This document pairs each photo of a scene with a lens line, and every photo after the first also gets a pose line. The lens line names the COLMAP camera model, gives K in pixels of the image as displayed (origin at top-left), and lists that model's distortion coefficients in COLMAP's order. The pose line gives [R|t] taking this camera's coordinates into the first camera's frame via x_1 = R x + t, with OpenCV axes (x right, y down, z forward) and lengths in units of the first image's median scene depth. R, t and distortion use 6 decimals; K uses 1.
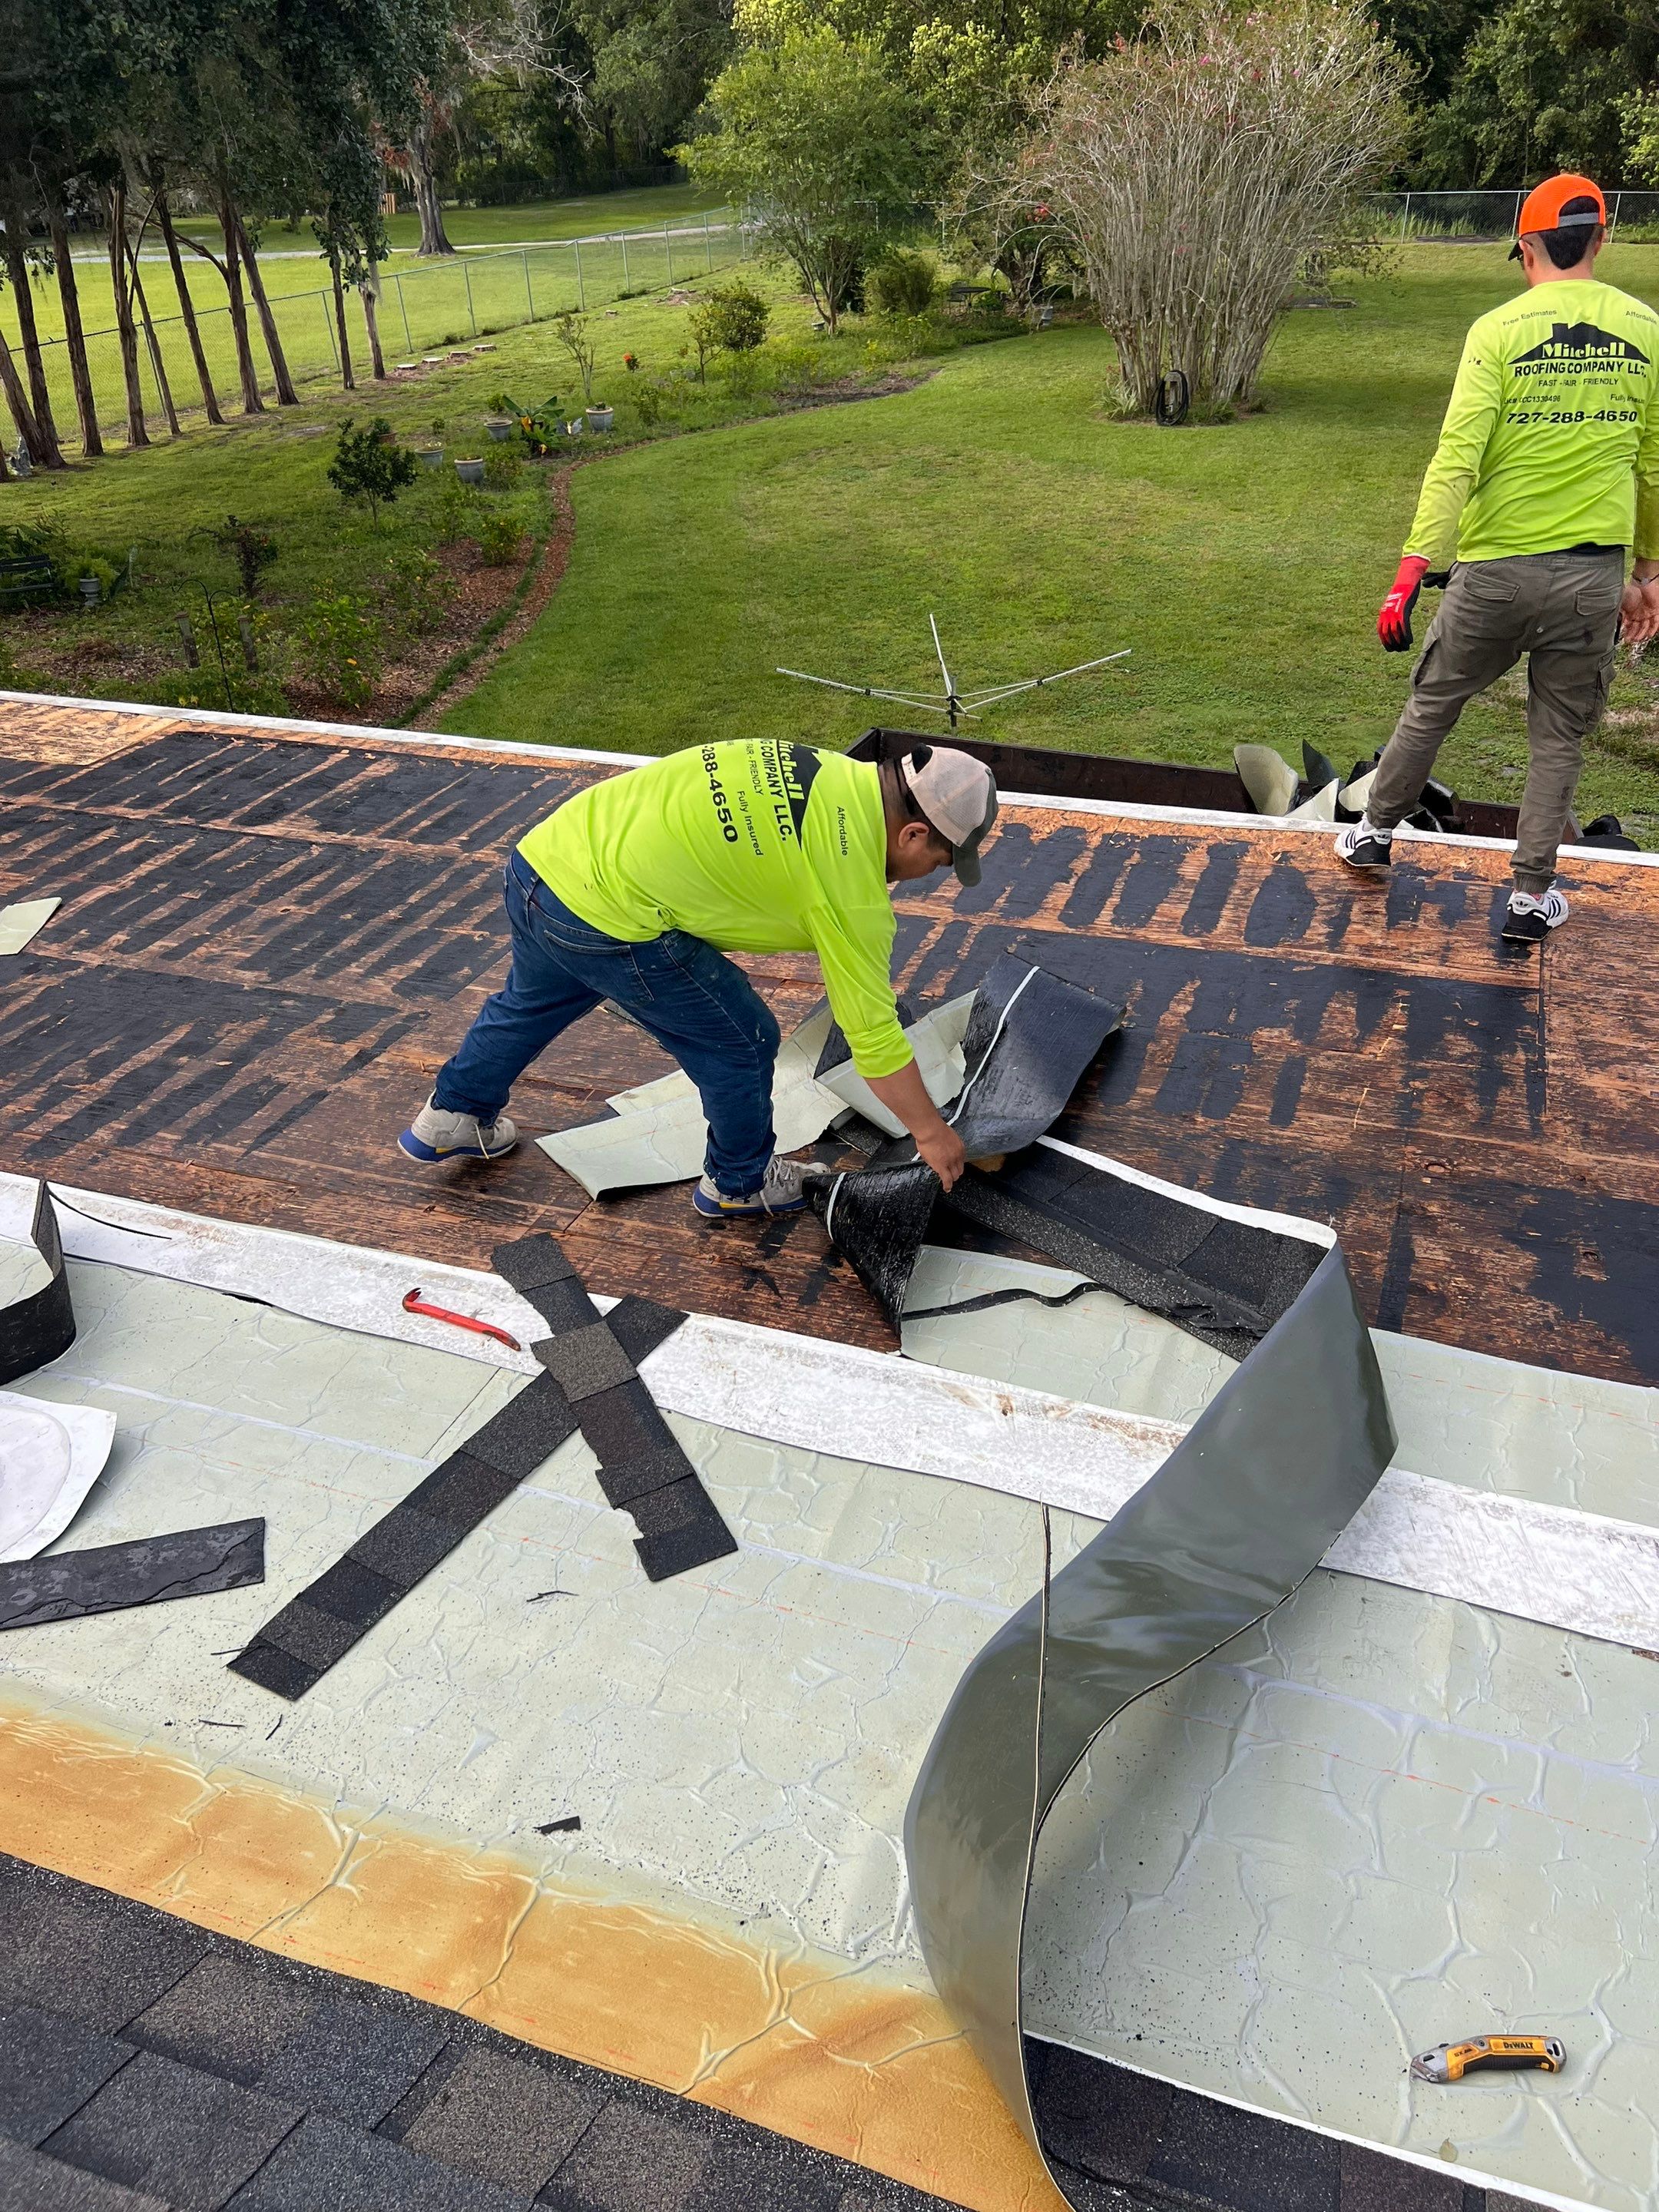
lens RADIAL K [[1669.9, 0, 843.3], [0, 1669.9, 1096.7], [0, 0, 1]] dist [0.054436, -0.061930]
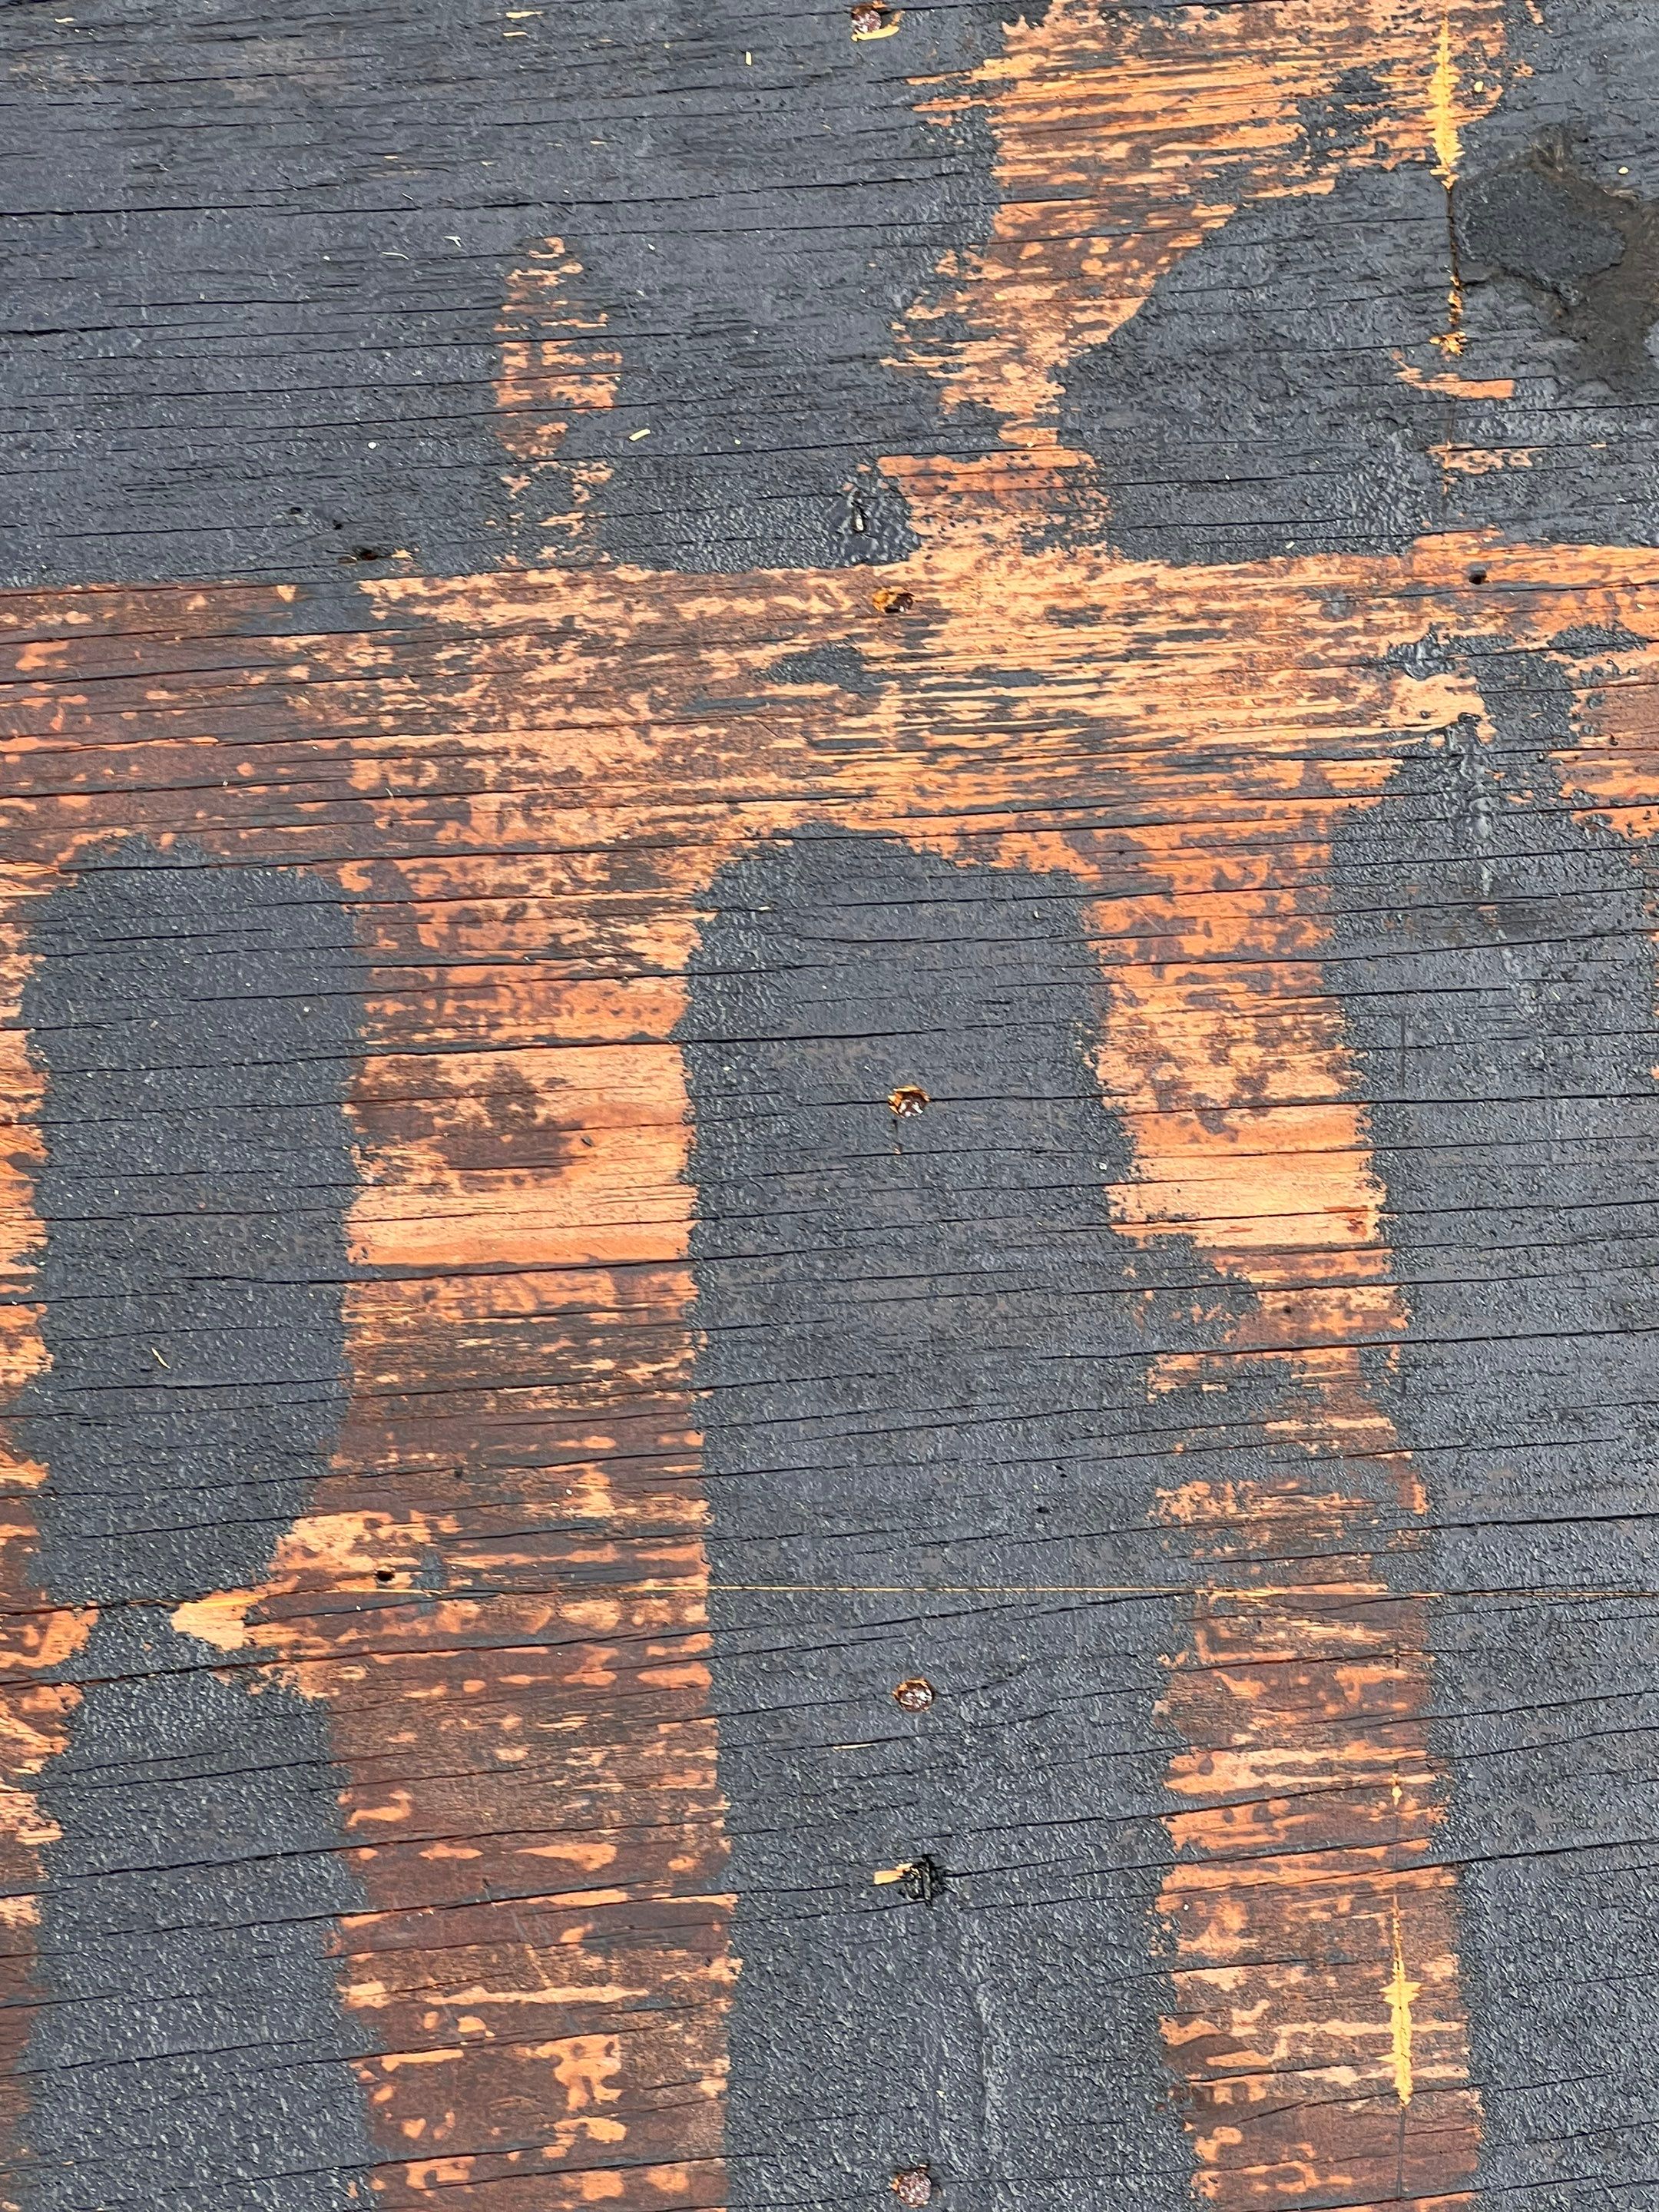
lens RADIAL K [[1669.9, 0, 816.8], [0, 1669.9, 1090.0], [0, 0, 1]] dist [0.054436, -0.061930]
pose [[-0.922090, 0.382641, -0.057752, -0.517526], [-0.176362, -0.282693, 0.942858, -0.204206], [0.344450, 0.879585, 0.328152, 1.219176]]
